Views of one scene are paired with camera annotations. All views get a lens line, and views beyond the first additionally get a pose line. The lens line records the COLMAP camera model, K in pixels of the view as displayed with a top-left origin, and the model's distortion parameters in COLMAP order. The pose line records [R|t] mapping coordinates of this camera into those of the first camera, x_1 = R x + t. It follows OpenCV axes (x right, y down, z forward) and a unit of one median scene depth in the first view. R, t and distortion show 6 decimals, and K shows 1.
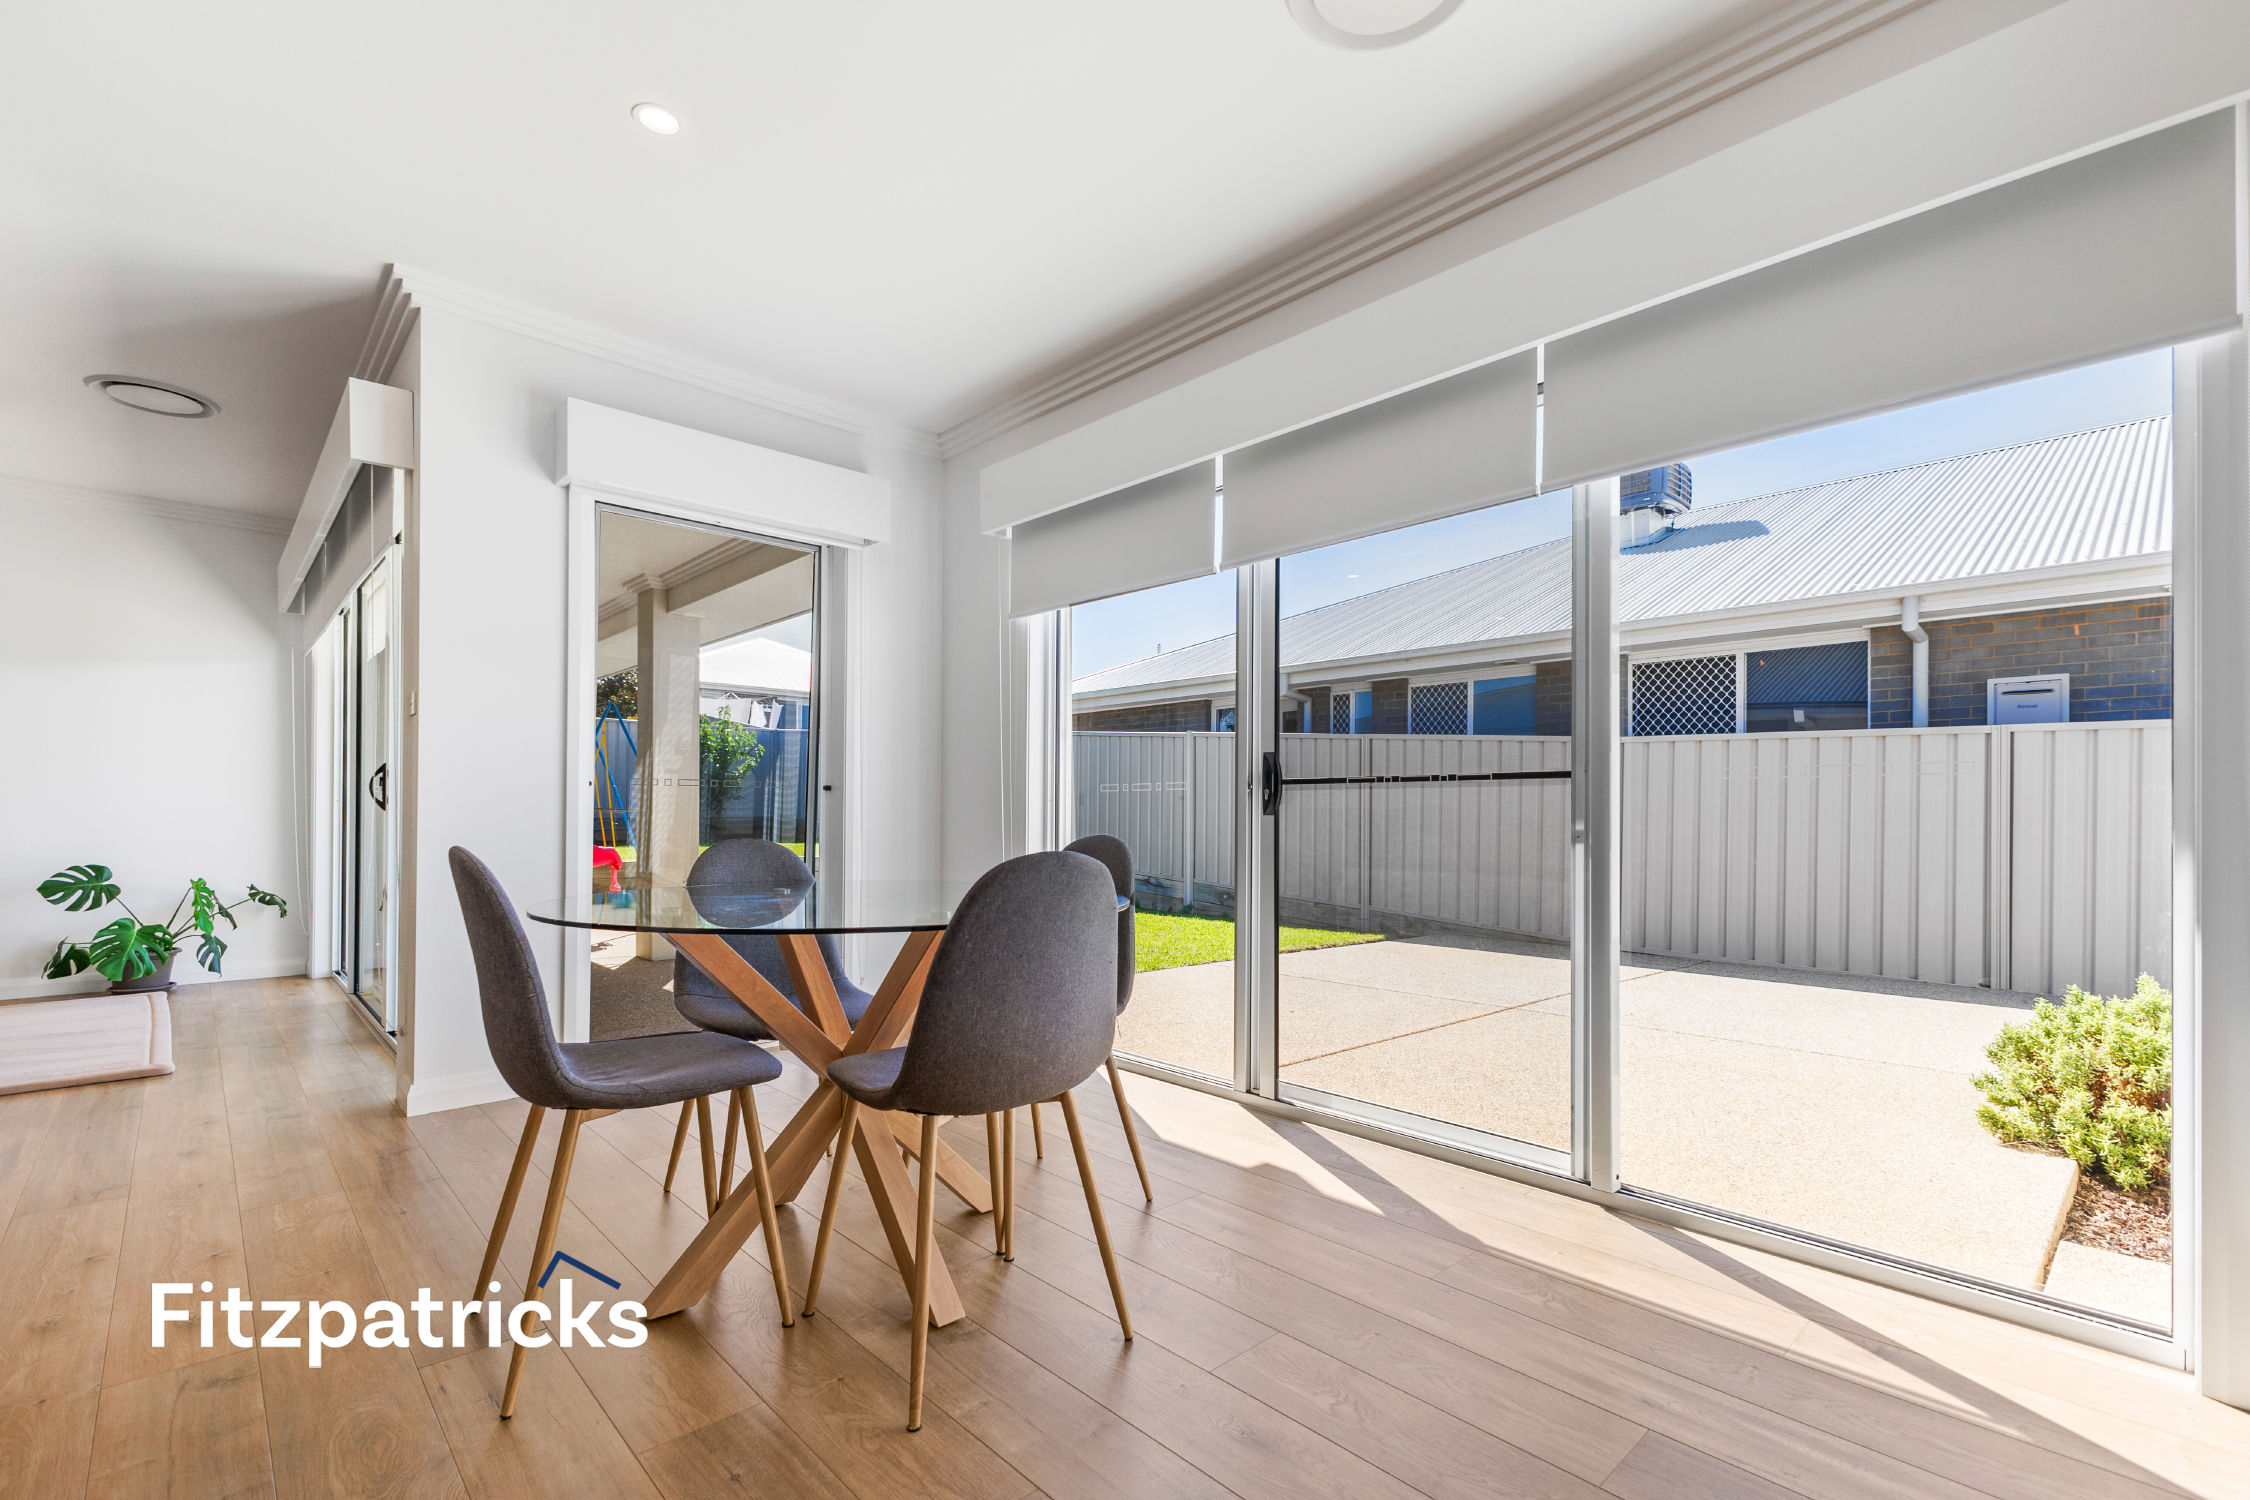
lens RADIAL K [[996.1, 0, 1125.8], [0, 996.1, 809.2], [0, 0, 1]] dist [0.001871, -0.006343]
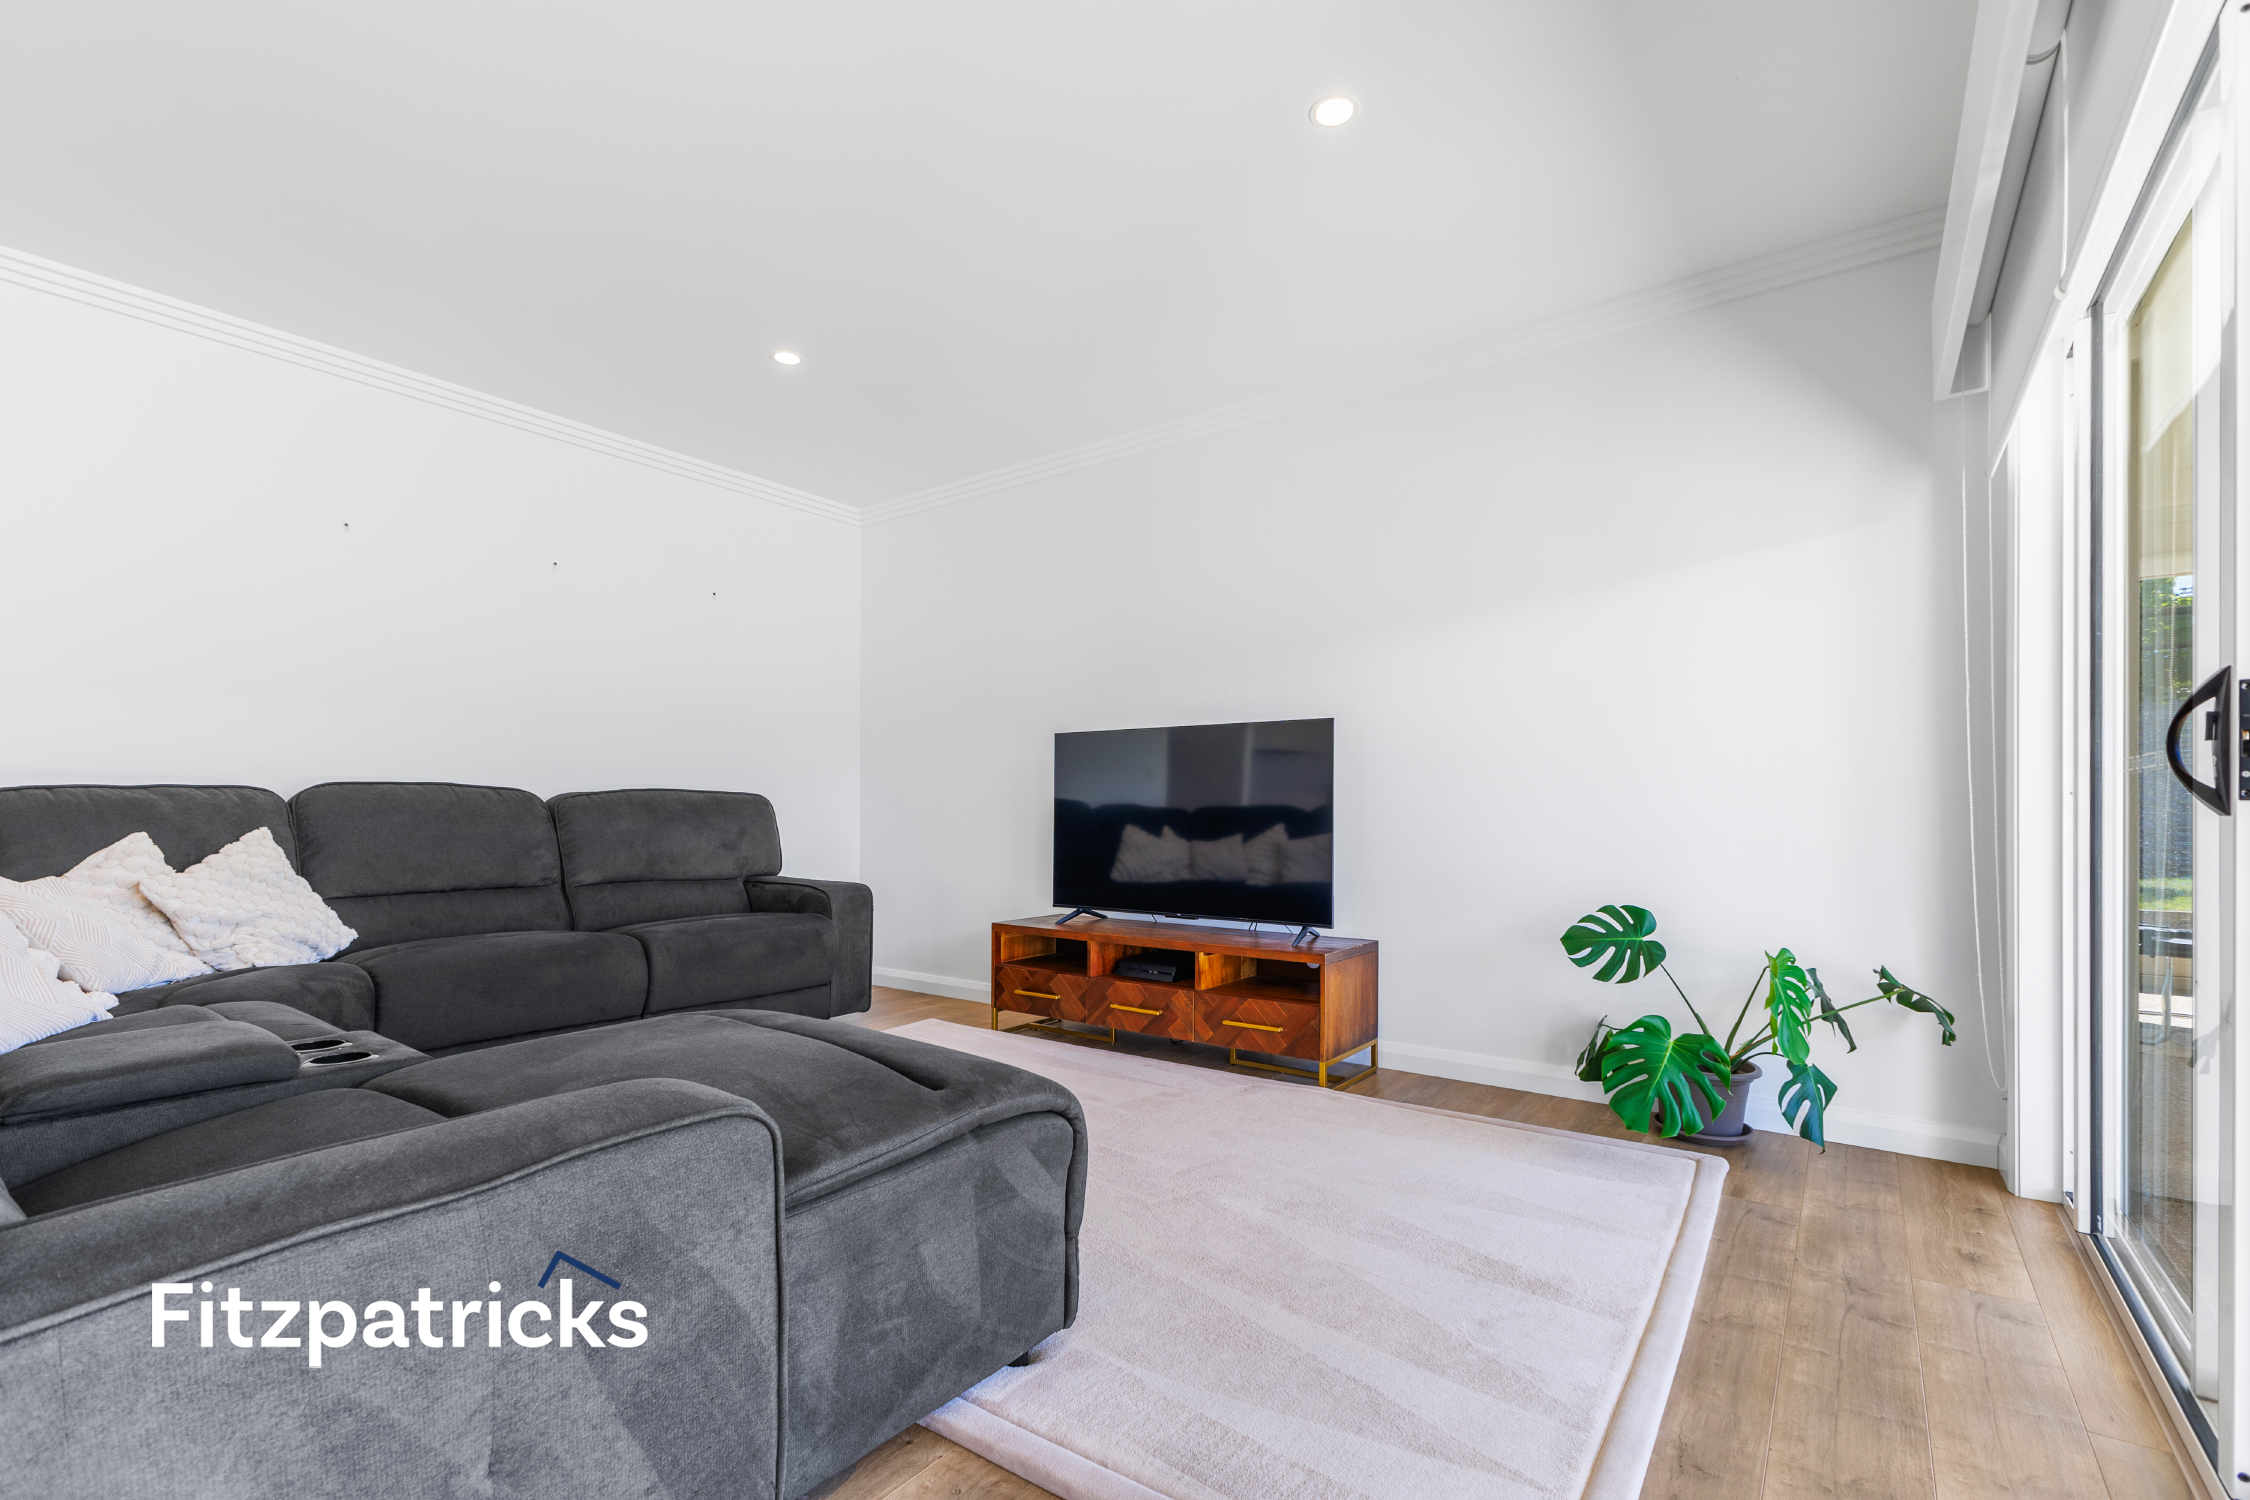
lens RADIAL K [[996.1, 0, 1125.8], [0, 996.1, 809.2], [0, 0, 1]] dist [0.001871, -0.006343]
pose [[0.183331, -0.009022, -0.983010, -0.498994], [0.000879, 0.999959, -0.009014, 0.002470], [0.983051, 0.000788, 0.183331, 0.582317]]
